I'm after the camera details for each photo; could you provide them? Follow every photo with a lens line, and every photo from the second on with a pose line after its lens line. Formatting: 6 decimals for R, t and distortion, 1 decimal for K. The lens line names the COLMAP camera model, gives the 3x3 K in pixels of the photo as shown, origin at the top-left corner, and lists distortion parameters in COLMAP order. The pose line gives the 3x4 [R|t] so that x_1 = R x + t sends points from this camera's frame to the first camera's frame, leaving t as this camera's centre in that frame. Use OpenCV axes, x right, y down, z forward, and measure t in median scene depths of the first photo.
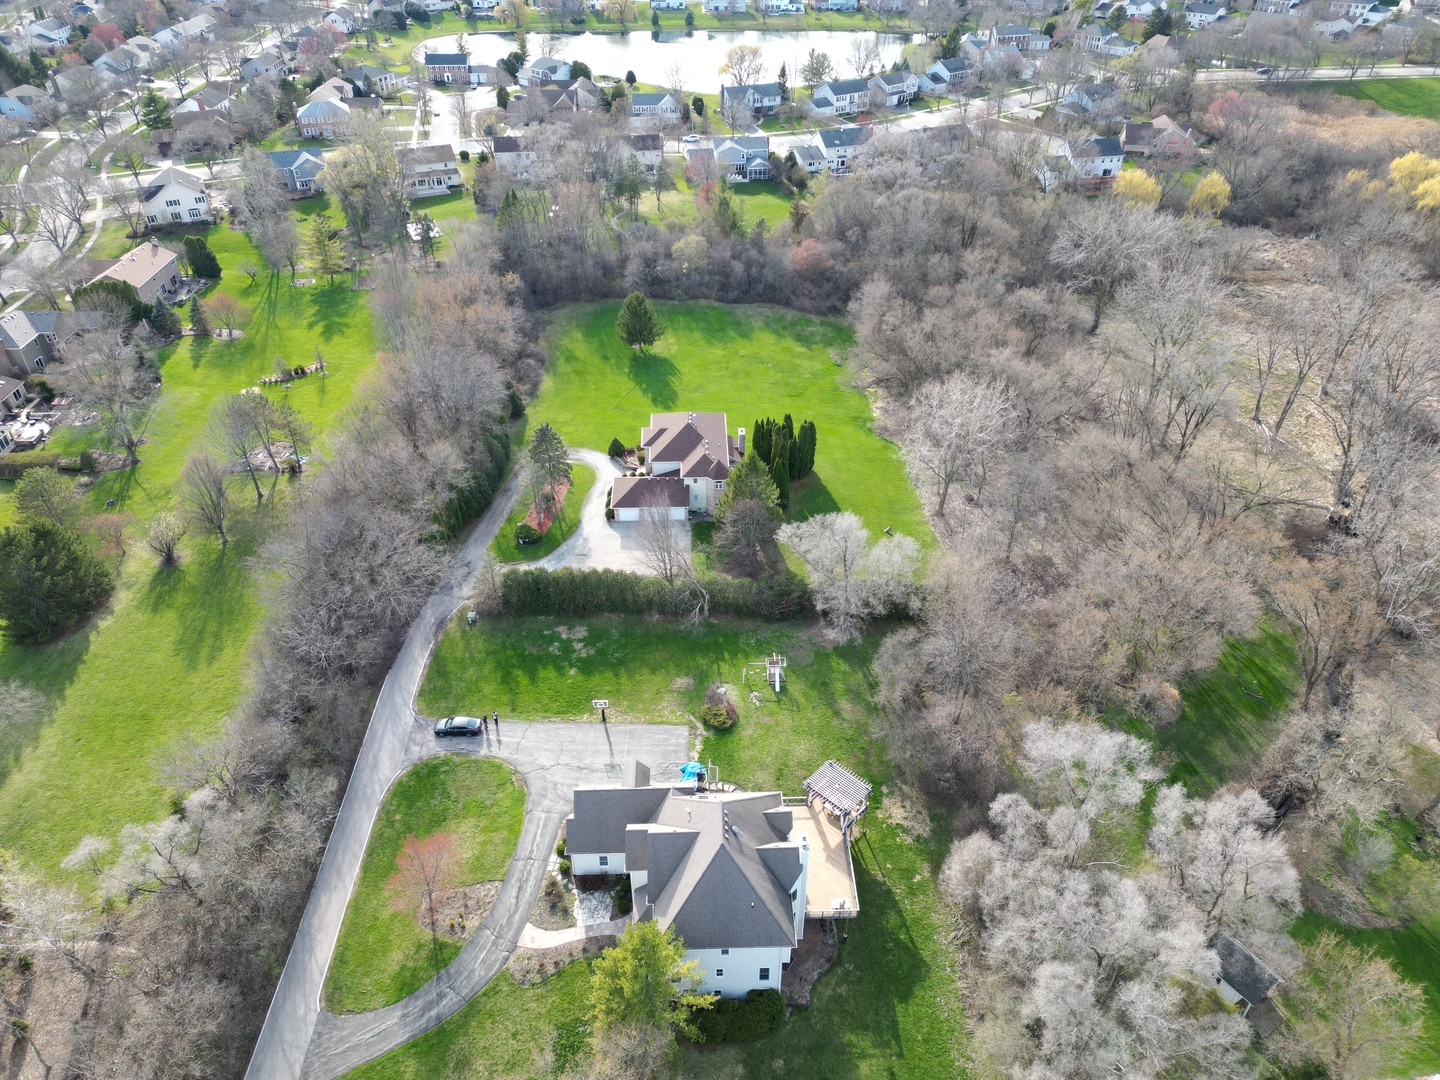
lens RADIAL K [[1004.0, 0, 724.5], [0, 1004.0, 543.7], [0, 0, 1]] dist [0.076735, -0.069728]
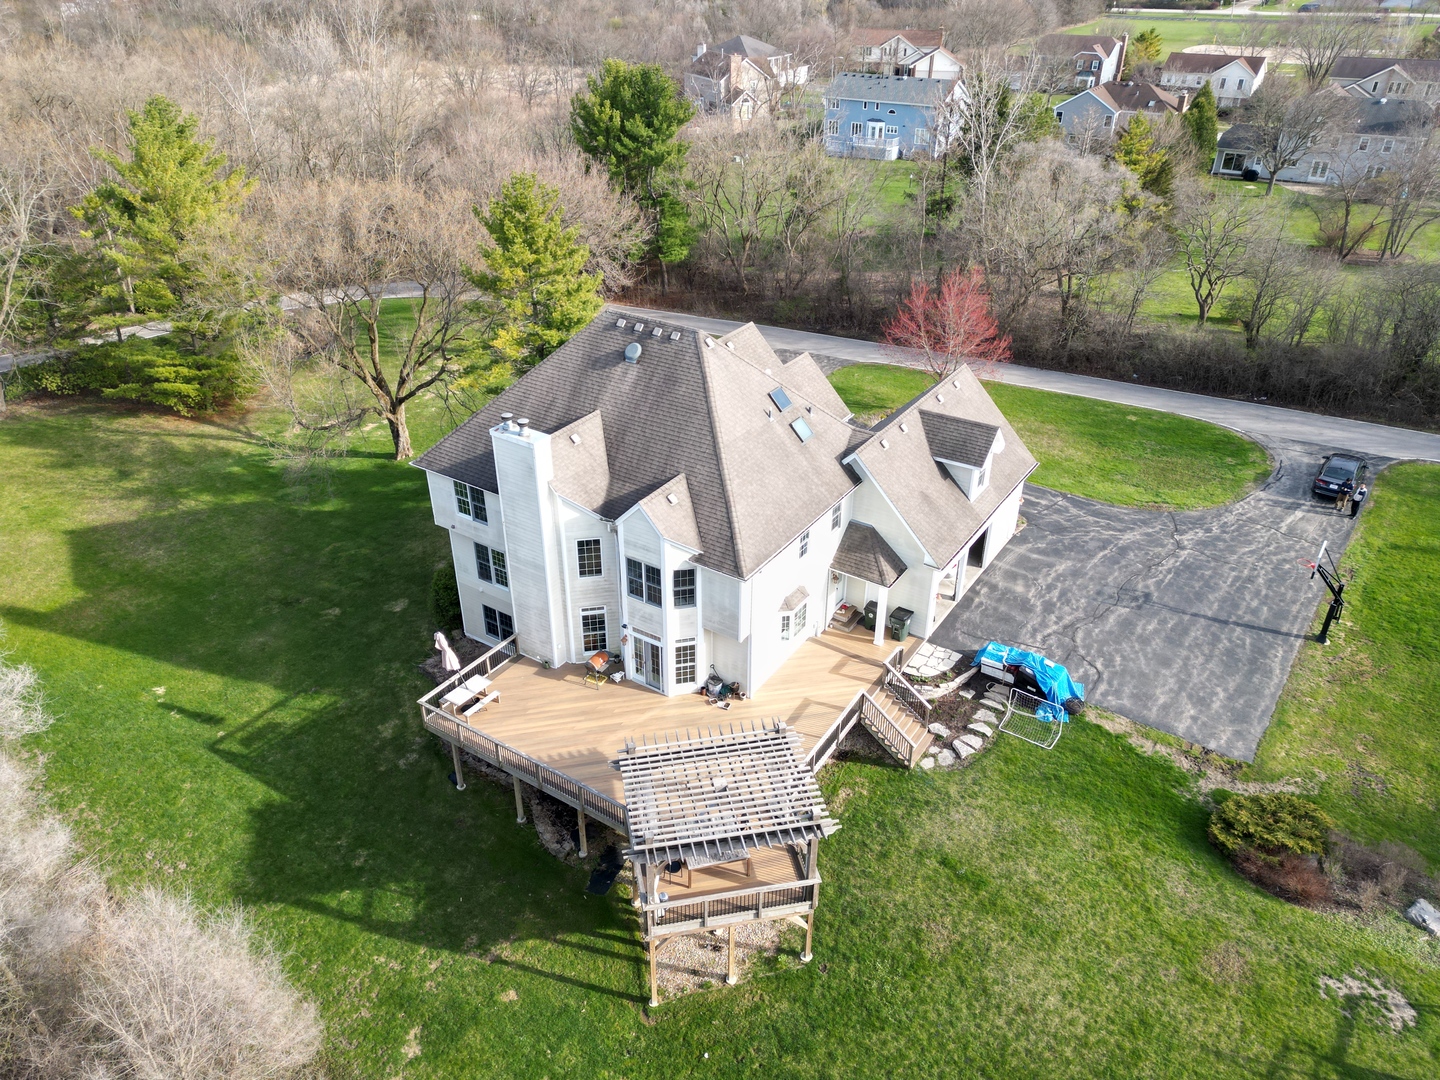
lens RADIAL K [[1004.0, 0, 724.5], [0, 1004.0, 543.7], [0, 0, 1]] dist [0.076735, -0.069728]
pose [[-0.572208, 0.414492, -0.707654, 0.301287], [-0.489444, 0.519768, 0.700205, 0.001791], [0.658045, 0.747020, -0.094545, 1.024651]]
